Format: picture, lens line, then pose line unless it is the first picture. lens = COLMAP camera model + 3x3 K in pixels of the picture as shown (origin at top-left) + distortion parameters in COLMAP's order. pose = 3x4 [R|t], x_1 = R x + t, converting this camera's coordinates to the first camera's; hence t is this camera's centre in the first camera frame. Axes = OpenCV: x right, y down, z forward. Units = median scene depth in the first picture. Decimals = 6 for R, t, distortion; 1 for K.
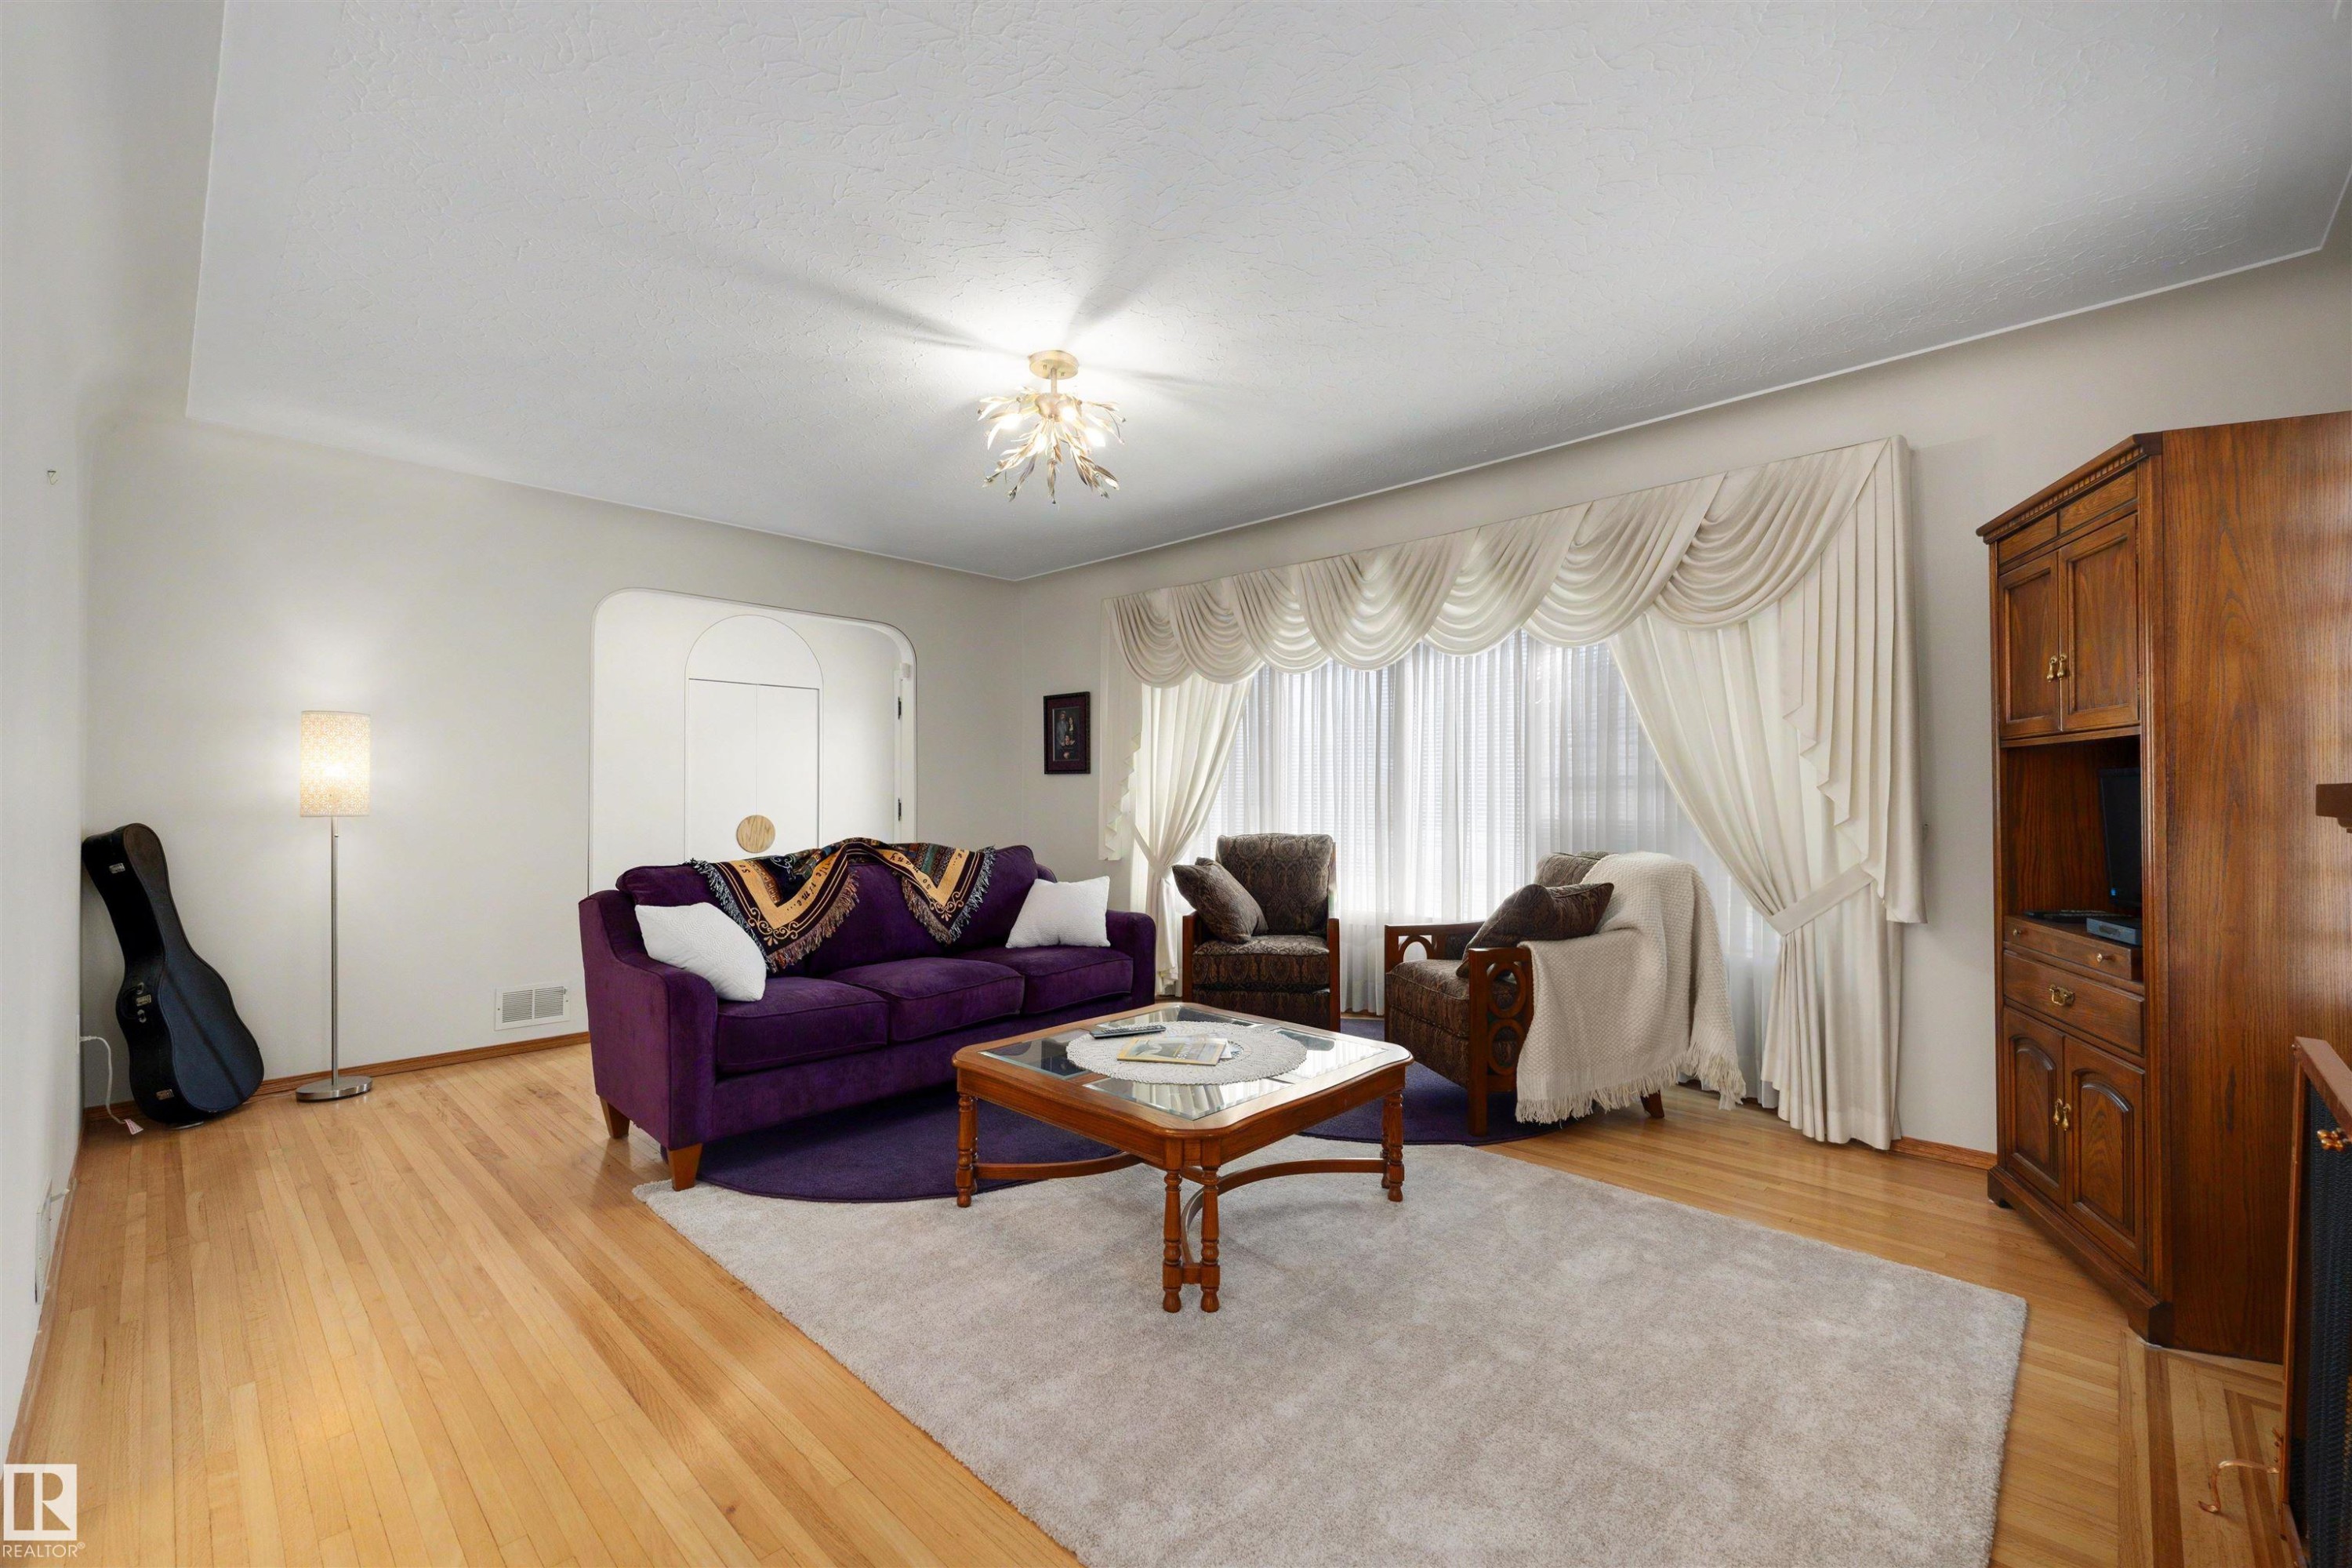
lens RADIAL K [[972.4, 0, 1180.5], [0, 972.4, 786.2], [0, 0, 1]] dist [0.001573, -0.000471]
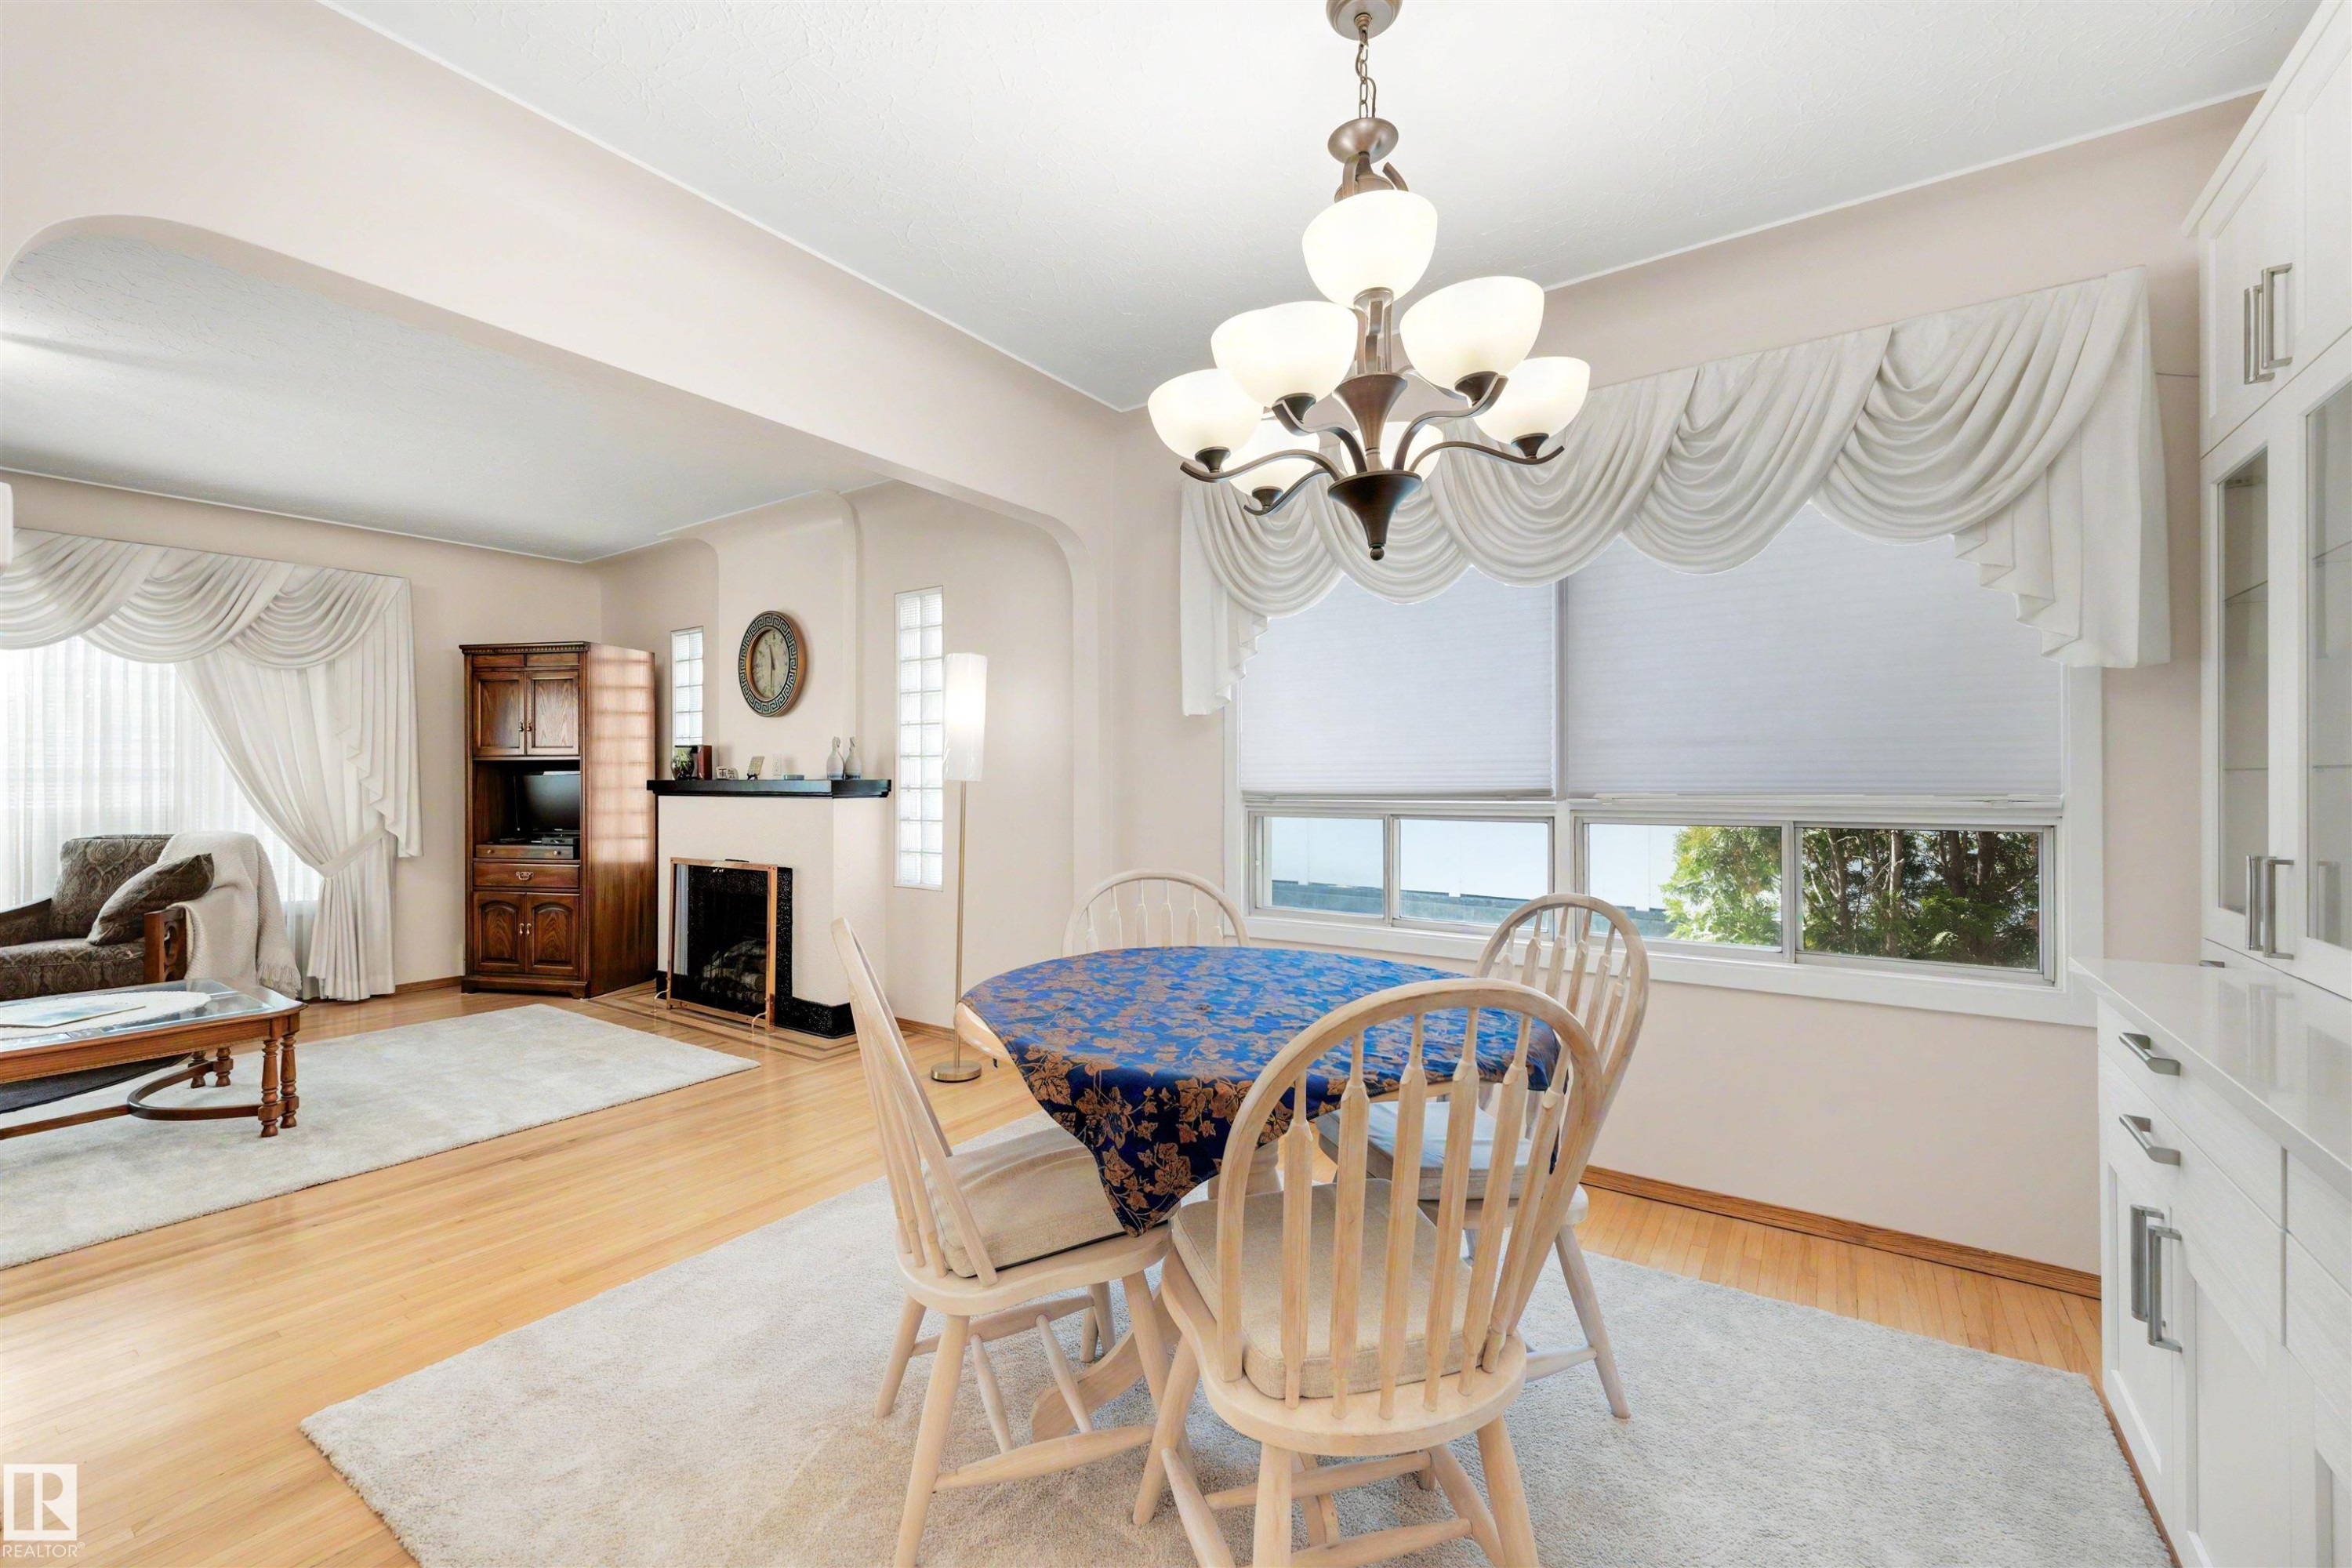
lens RADIAL K [[972.4, 0, 1175.4], [0, 972.4, 763.5], [0, 0, 1]] dist [0.001573, -0.000471]
pose [[-0.156499, 0.020357, 0.987468, -1.103235], [-0.000323, 0.999786, -0.020662, 0.005964], [-0.987678, -0.003553, -0.156459, -0.073362]]
